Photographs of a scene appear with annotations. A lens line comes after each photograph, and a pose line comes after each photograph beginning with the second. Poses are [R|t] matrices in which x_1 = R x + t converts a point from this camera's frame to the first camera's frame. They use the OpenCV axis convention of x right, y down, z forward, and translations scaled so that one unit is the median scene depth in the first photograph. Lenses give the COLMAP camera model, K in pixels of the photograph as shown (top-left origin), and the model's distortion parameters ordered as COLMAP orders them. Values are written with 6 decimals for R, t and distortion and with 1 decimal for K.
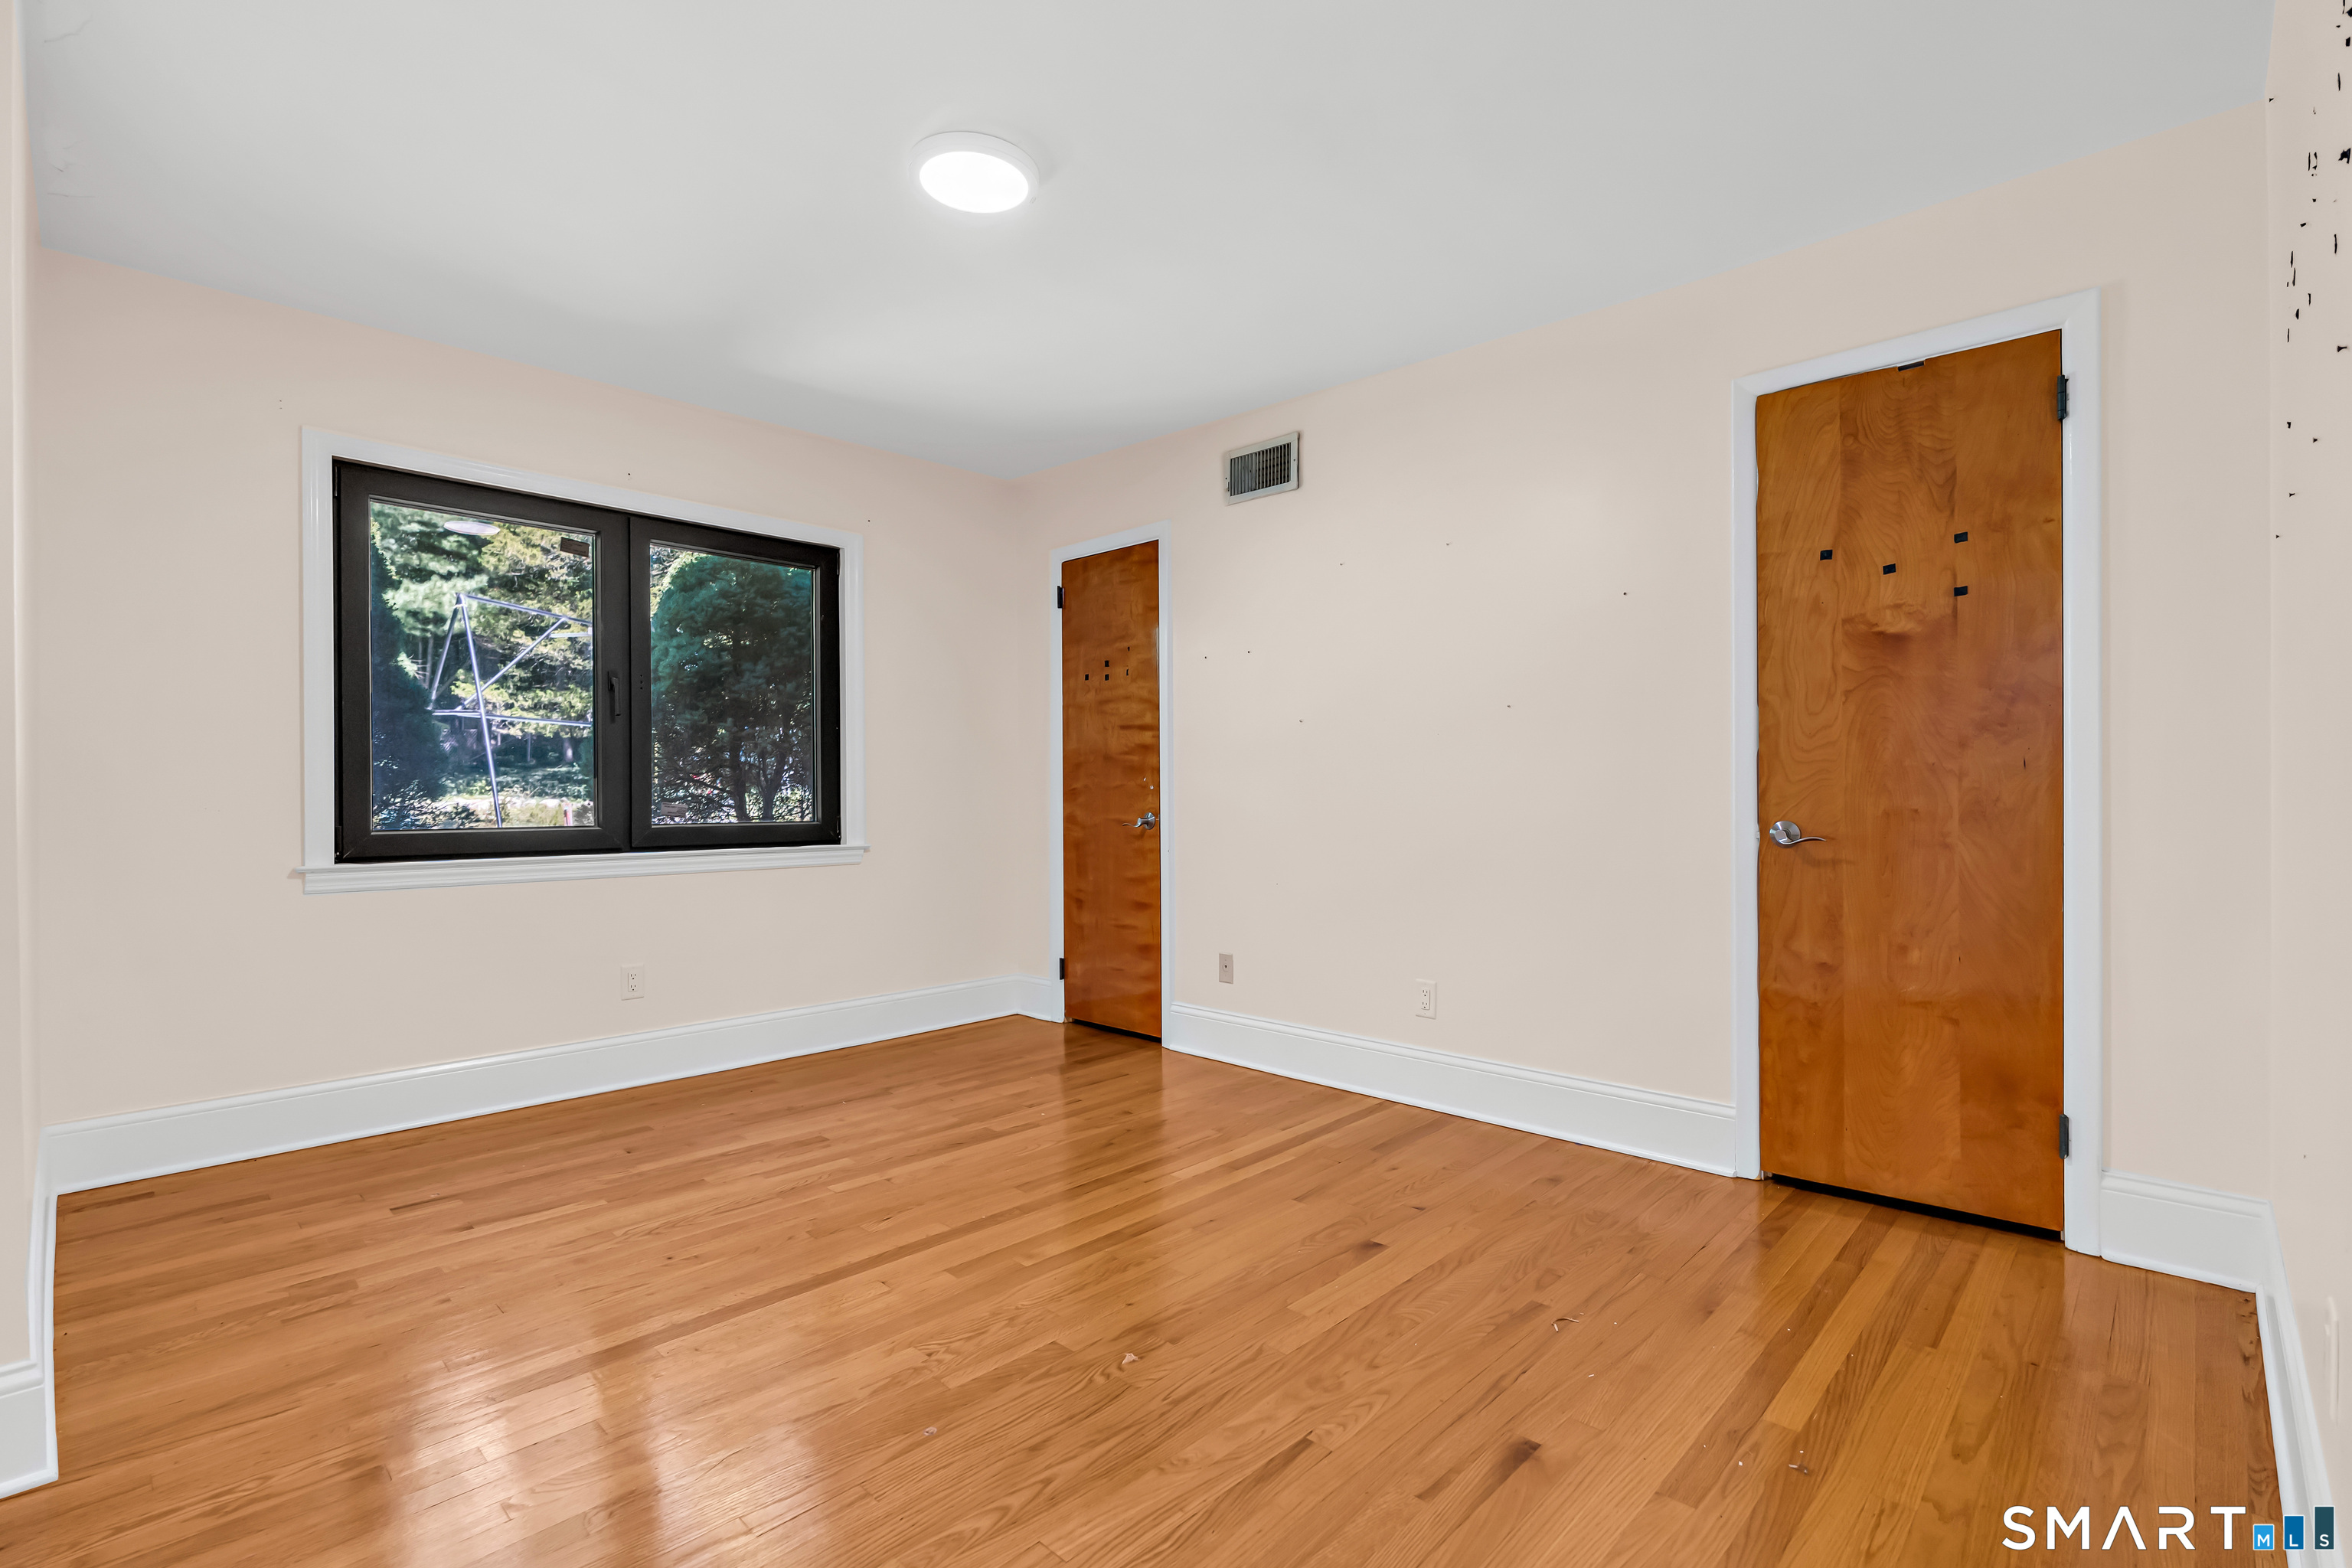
lens RADIAL K [[1058.8, 0, 1182.3], [0, 1058.8, 791.5], [0, 0, 1]] dist [-0.000719, -0.000232]
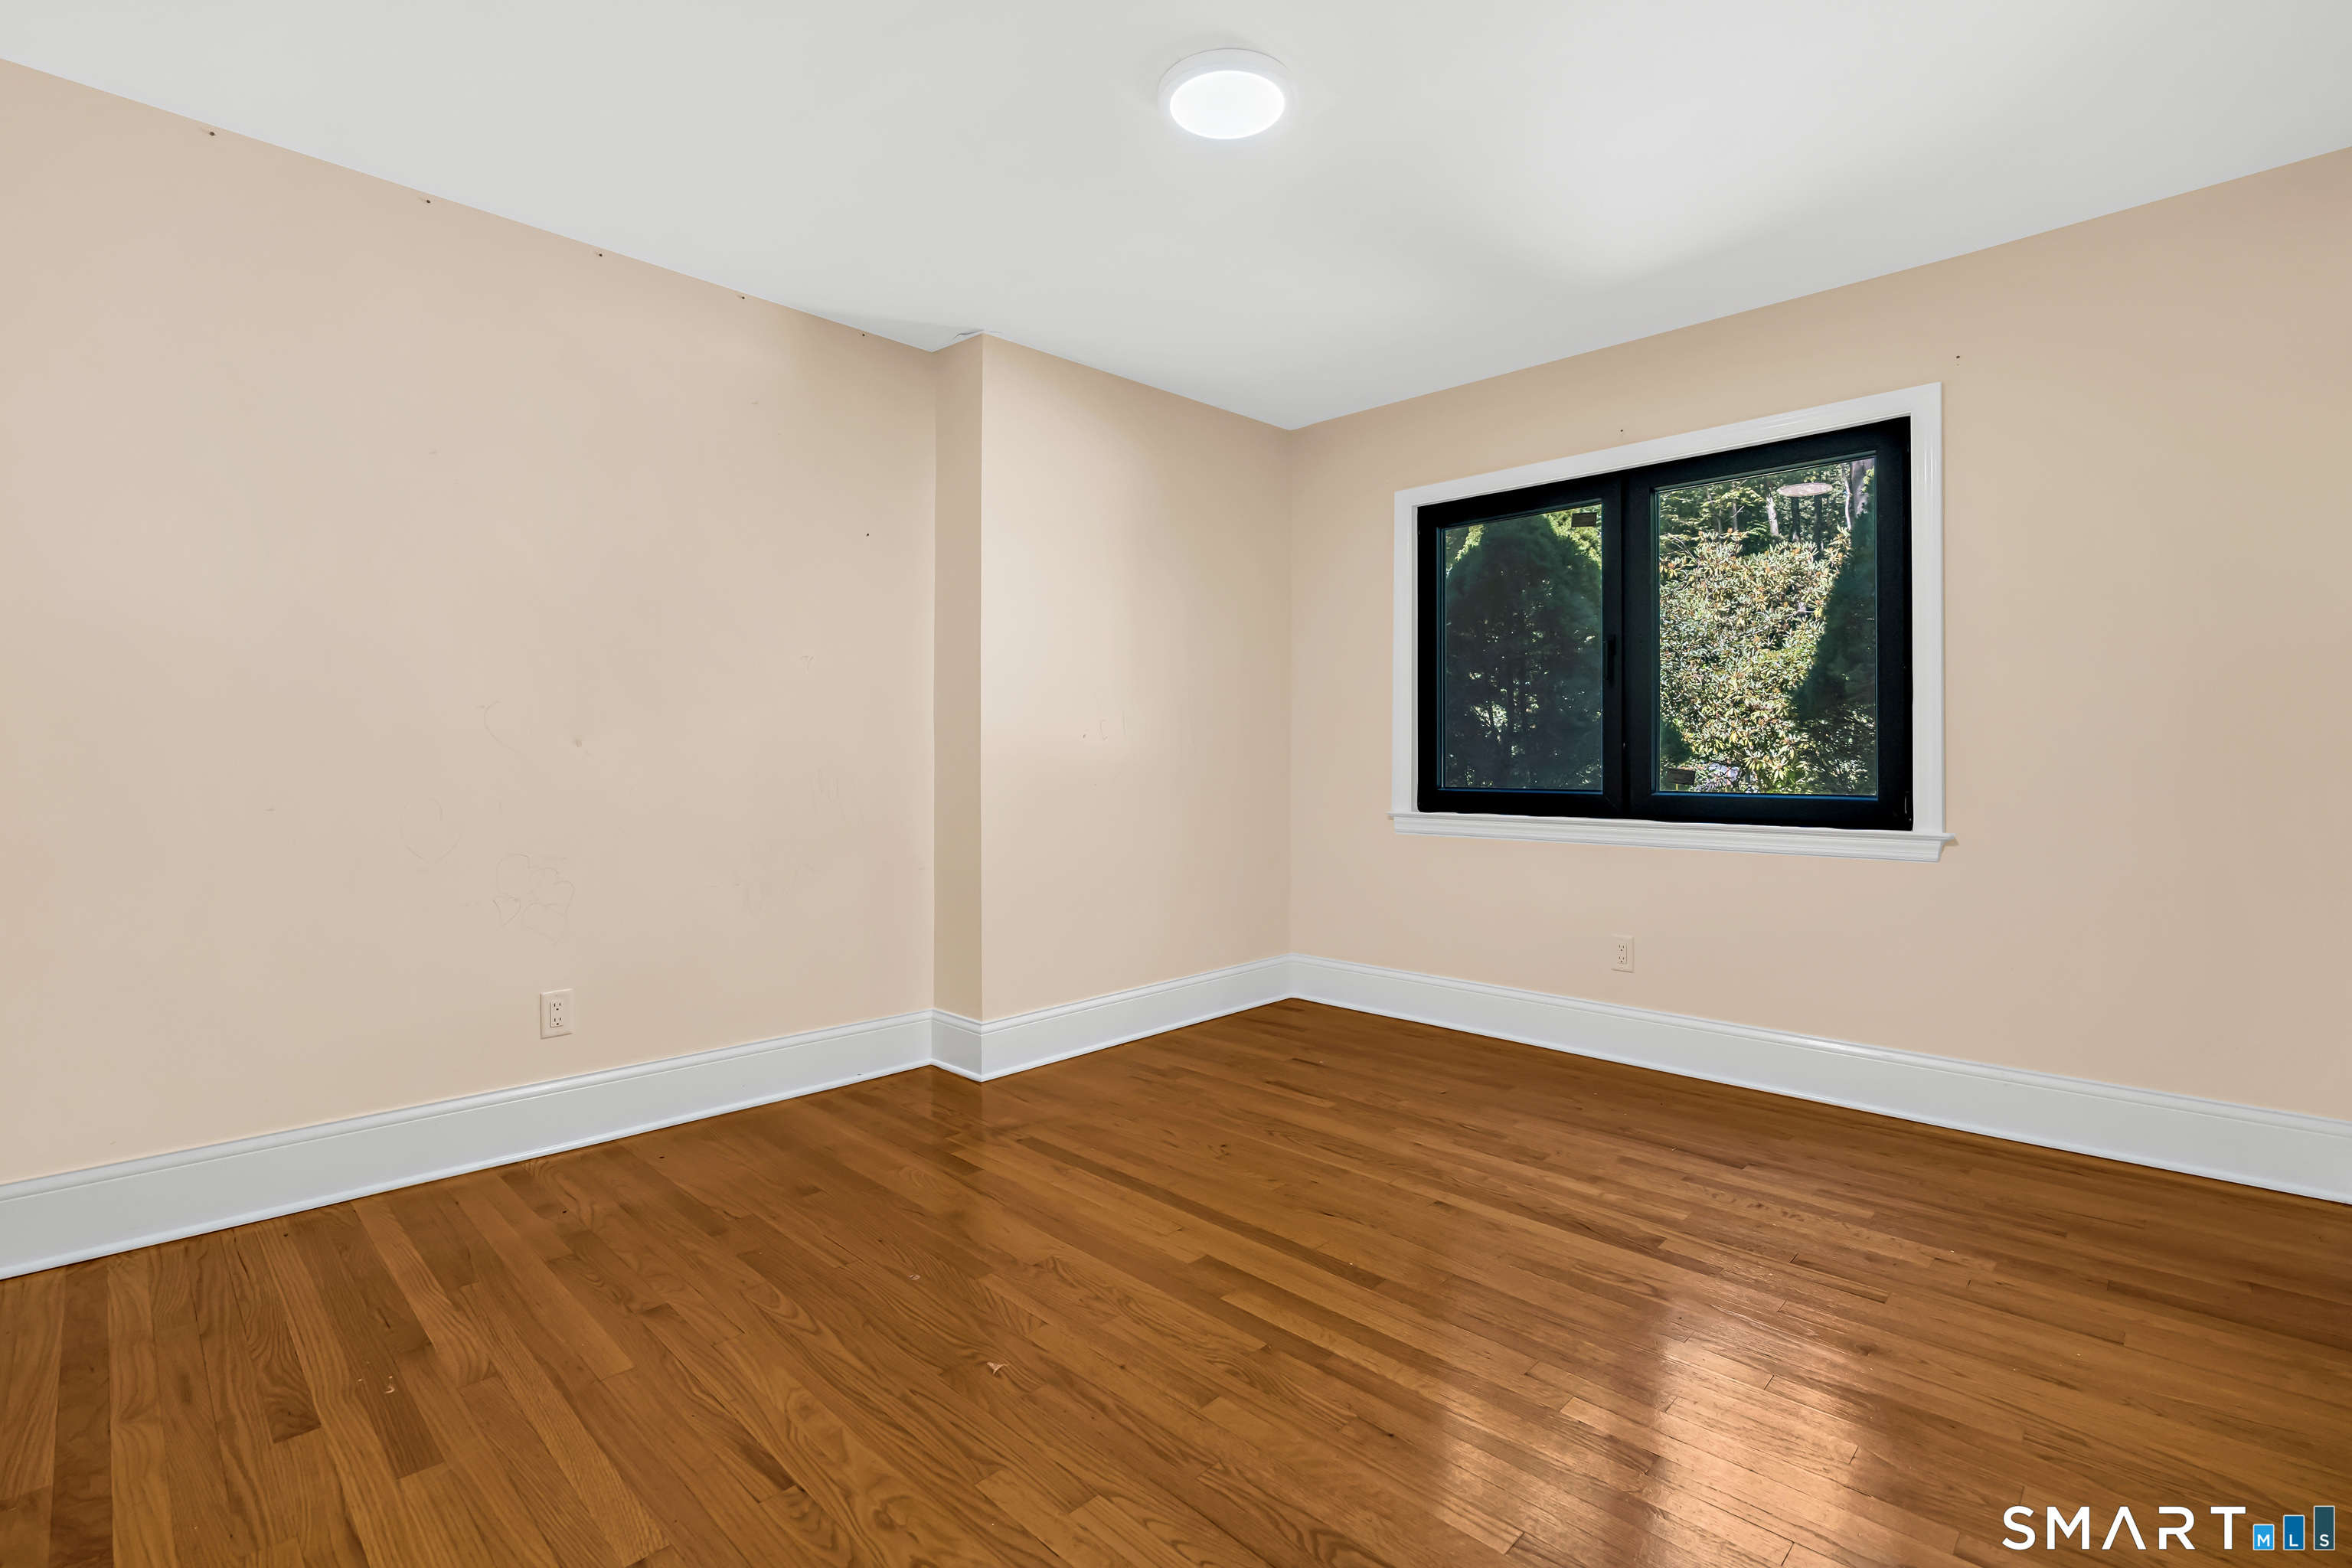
lens RADIAL K [[1068.7, 0, 1178.0], [0, 1068.7, 756.5], [0, 0, 1]] dist [-0.001459, -0.000208]
pose [[-0.014429, -0.002342, -0.999893, 0.491994], [0.002138, 0.999995, -0.002373, 0.001666], [0.999894, -0.002172, -0.014424, 0.652308]]
